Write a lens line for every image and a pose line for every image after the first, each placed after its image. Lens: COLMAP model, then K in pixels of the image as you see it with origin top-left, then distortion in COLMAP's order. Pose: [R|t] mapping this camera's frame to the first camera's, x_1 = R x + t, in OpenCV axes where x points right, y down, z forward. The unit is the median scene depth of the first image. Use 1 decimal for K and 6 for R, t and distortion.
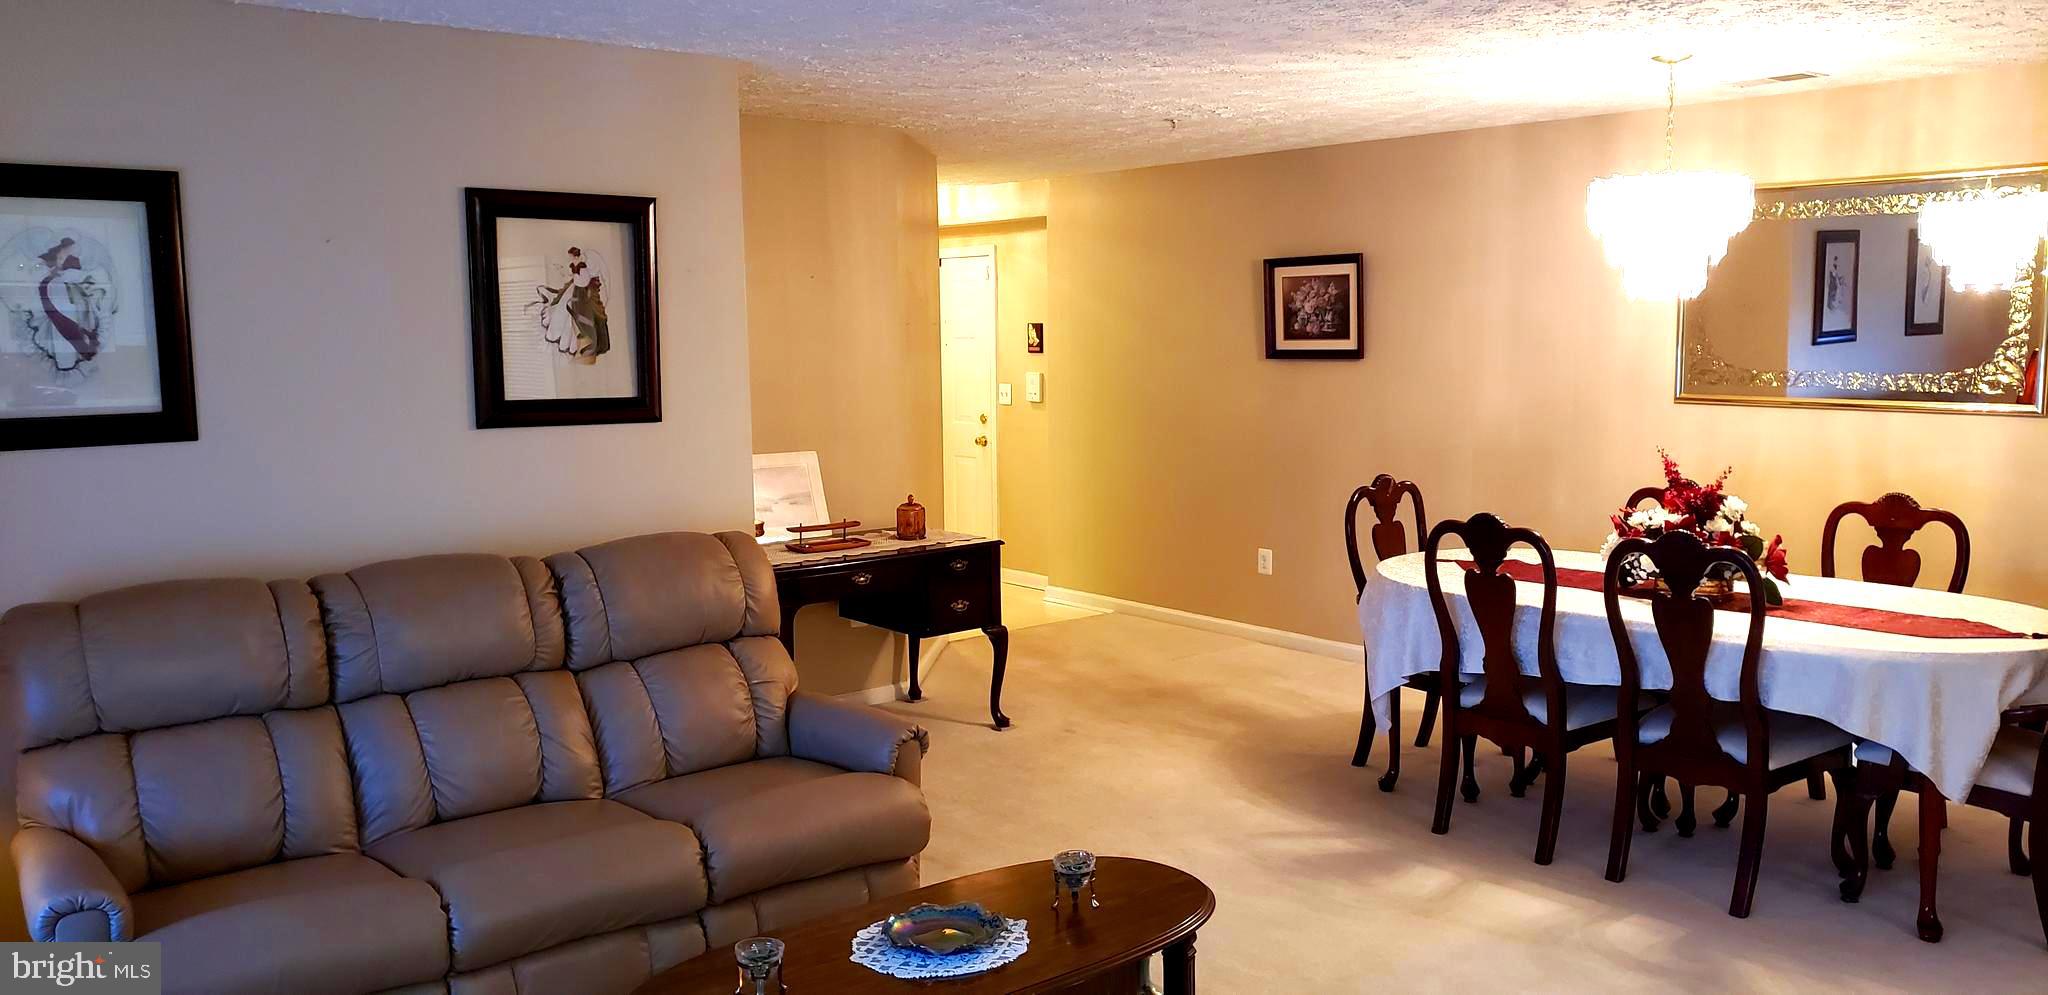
lens RADIAL K [[1572.6, 0, 959.9], [0, 1572.6, 526.2], [0, 0, 1]] dist [0.062824, -0.083478]
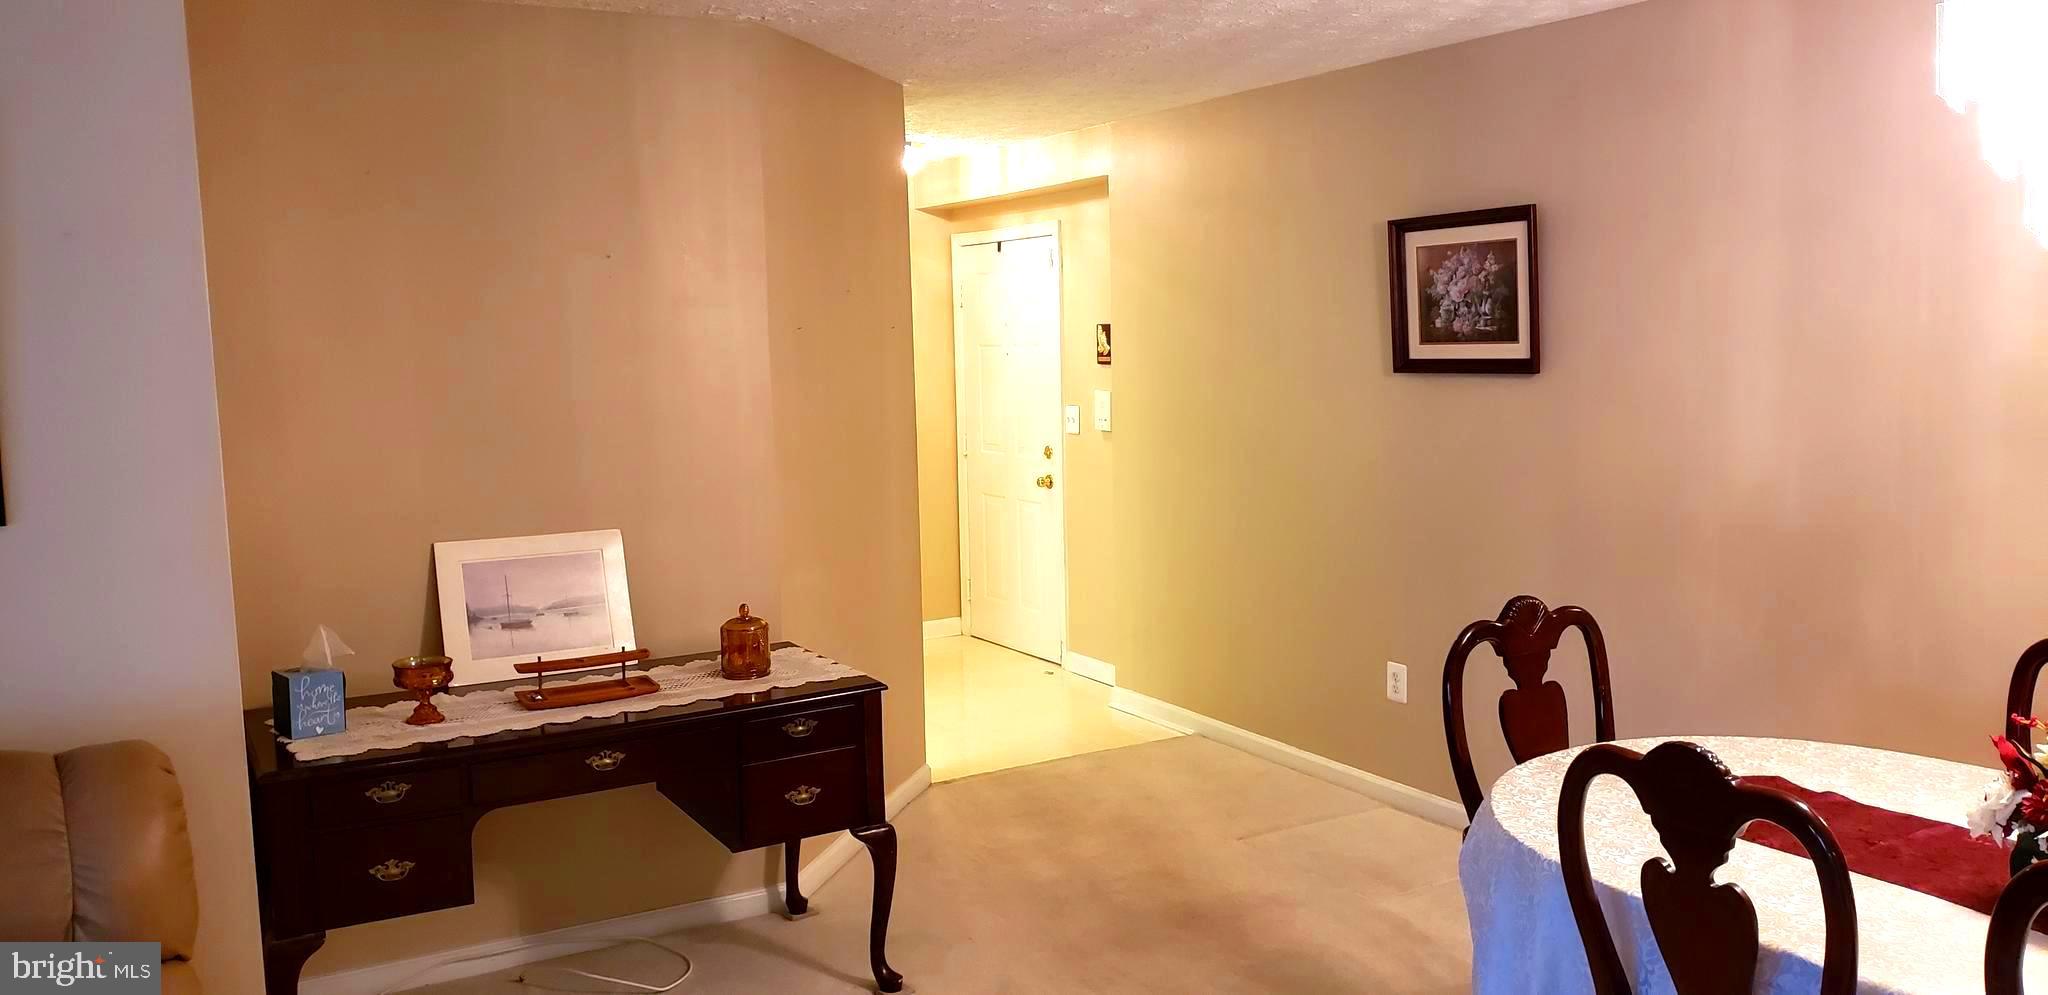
lens RADIAL K [[1572.6, 0, 960.3], [0, 1572.6, 491.2], [0, 0, 1]] dist [0.062824, -0.083478]
pose [[0.985677, 0.000956, -0.168642, 0.156943], [-0.004824, 0.999735, -0.022526, -0.051186], [0.168576, 0.023017, 0.985420, 0.401107]]
